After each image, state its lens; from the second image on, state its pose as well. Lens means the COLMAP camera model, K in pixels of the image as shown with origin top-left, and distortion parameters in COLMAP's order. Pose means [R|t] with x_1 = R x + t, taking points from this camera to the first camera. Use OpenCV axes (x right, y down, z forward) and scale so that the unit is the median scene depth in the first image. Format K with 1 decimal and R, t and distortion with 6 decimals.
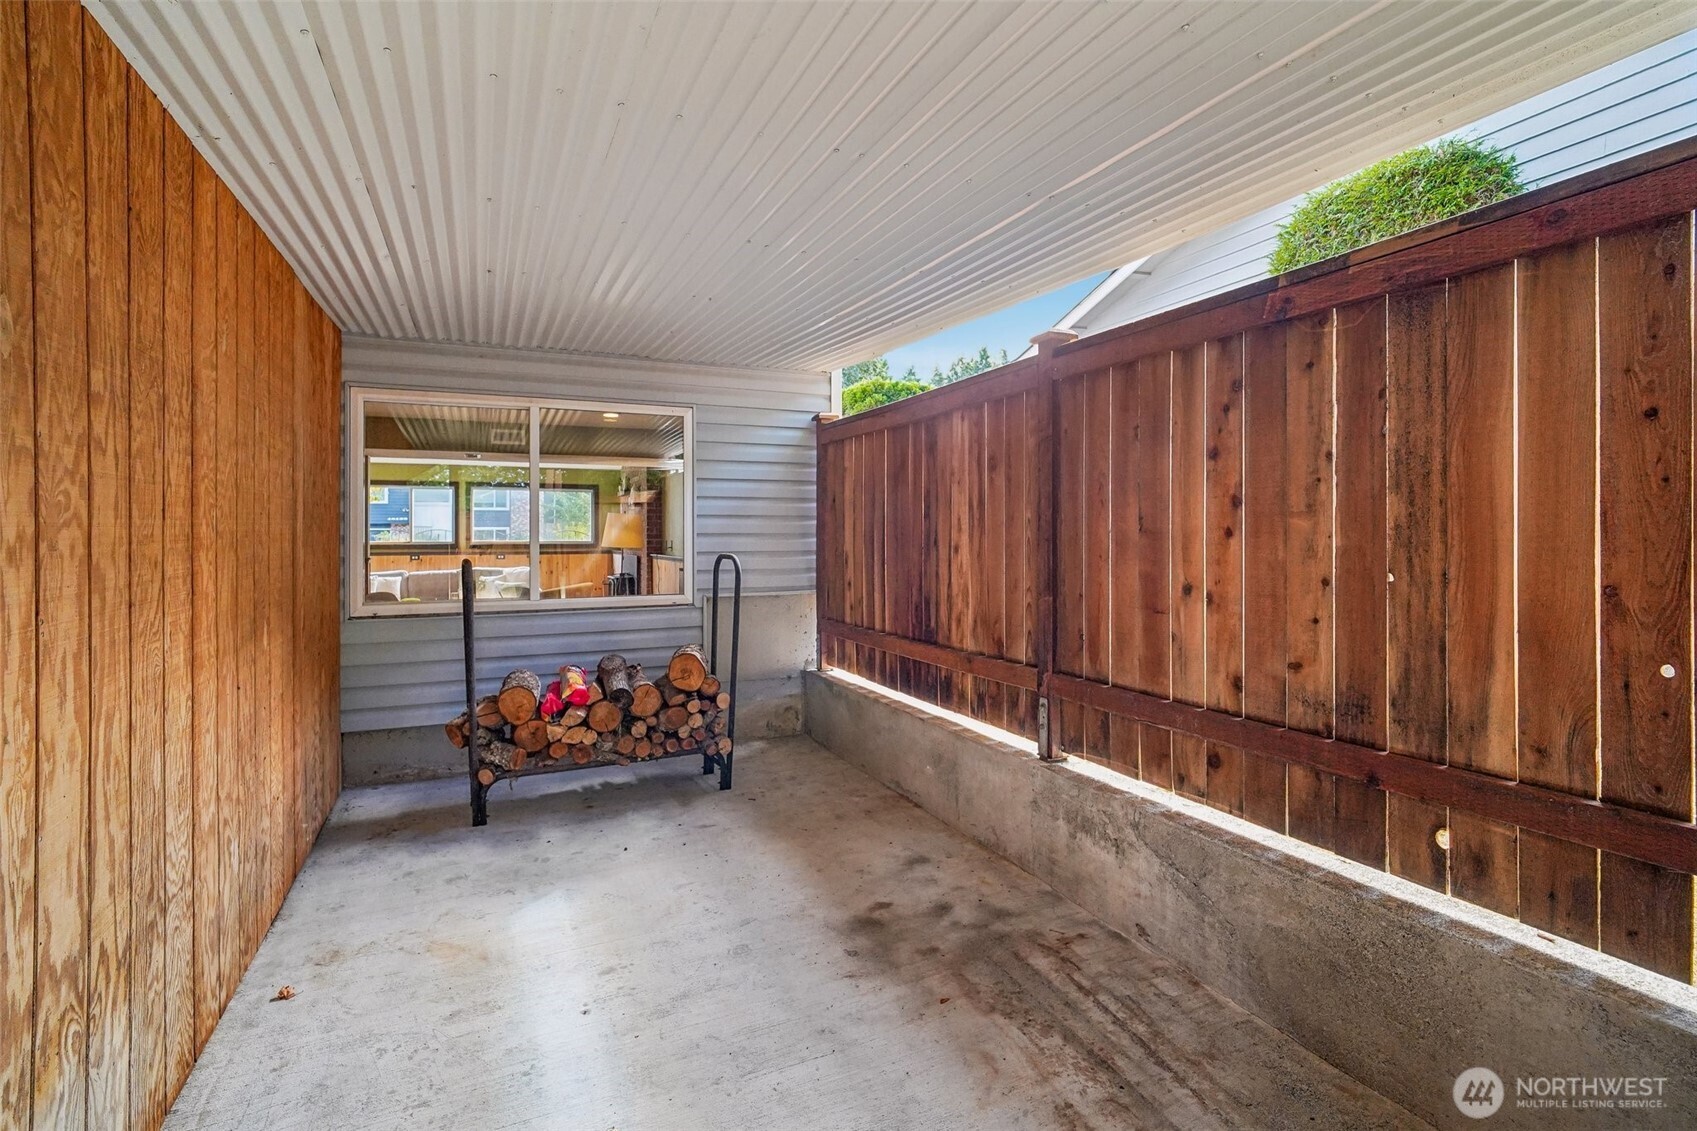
lens RADIAL K [[794.6, 0, 850.2], [0, 794.6, 517.5], [0, 0, 1]] dist [-0.003401, -0.000450]
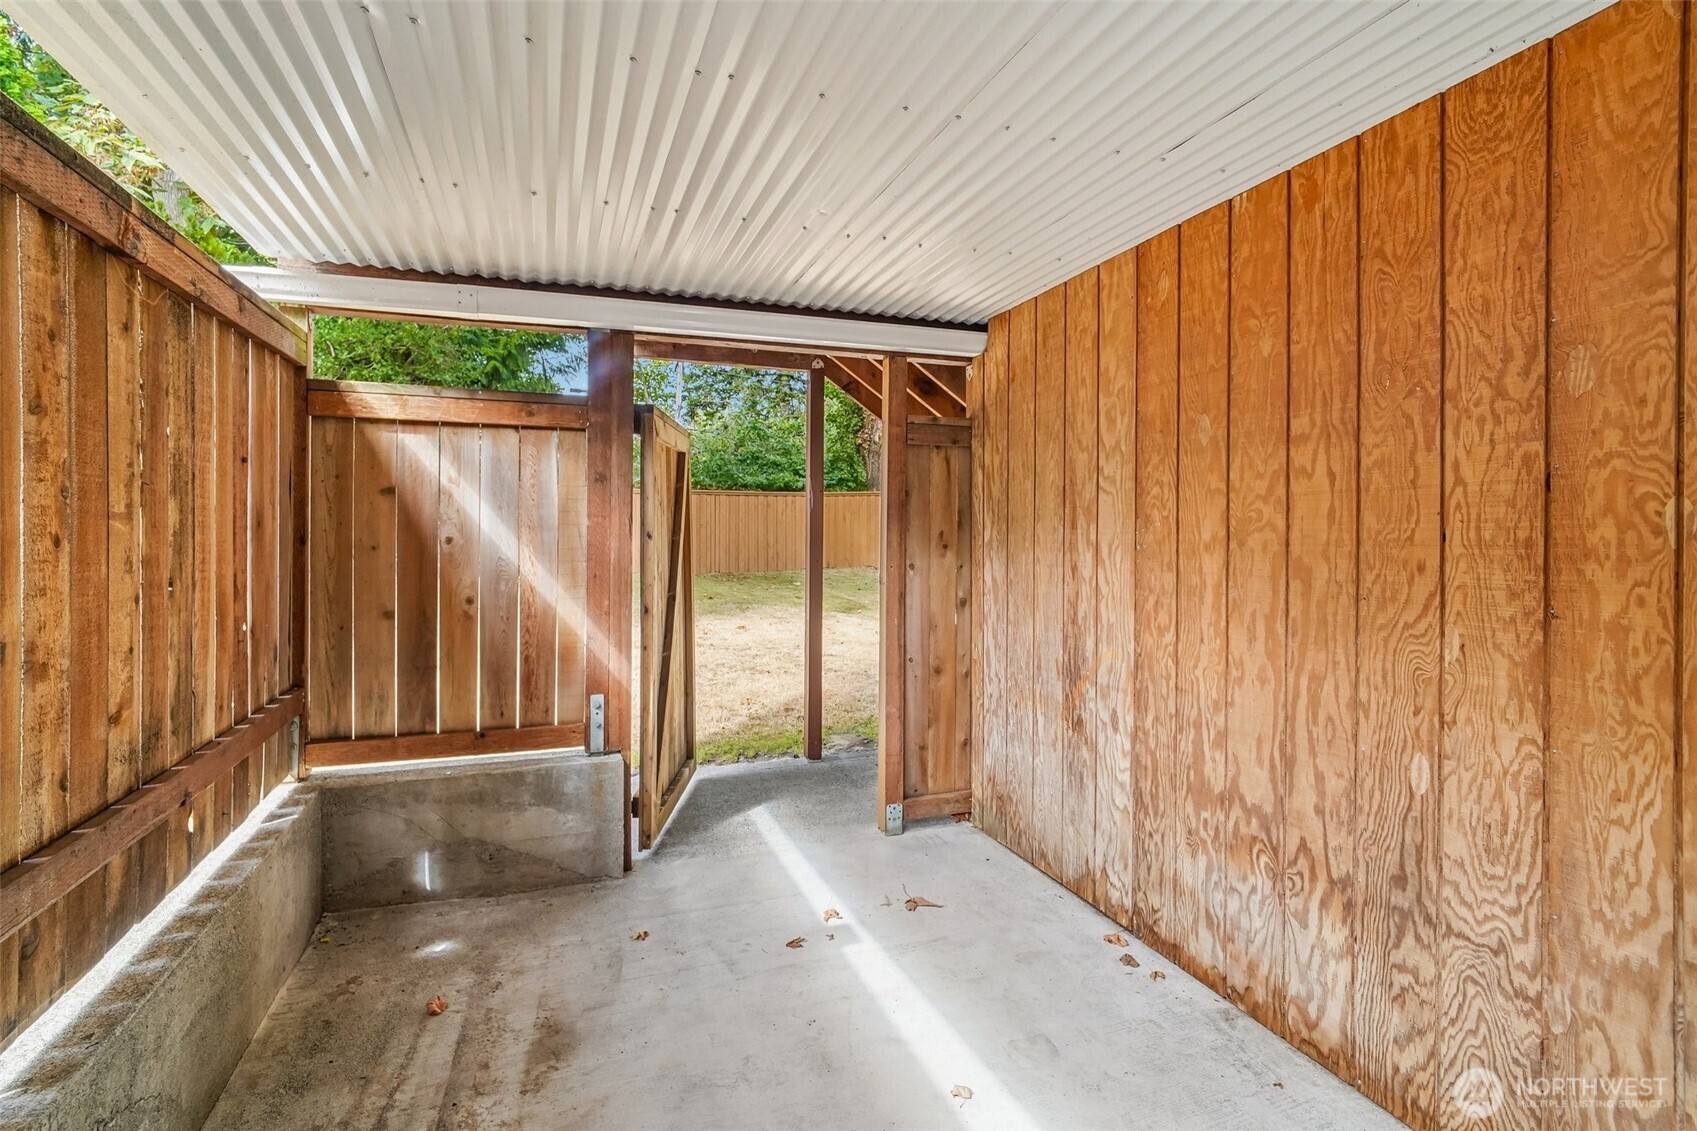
lens RADIAL K [[800.5, 0, 855.0], [0, 800.5, 548.9], [0, 0, 1]] dist [-0.001750, 0.000505]
pose [[-0.998012, 0.000661, 0.063022, -0.240686], [0.000986, 0.999986, 0.005120, 0.030418], [-0.063017, 0.005172, -0.997999, 2.190794]]
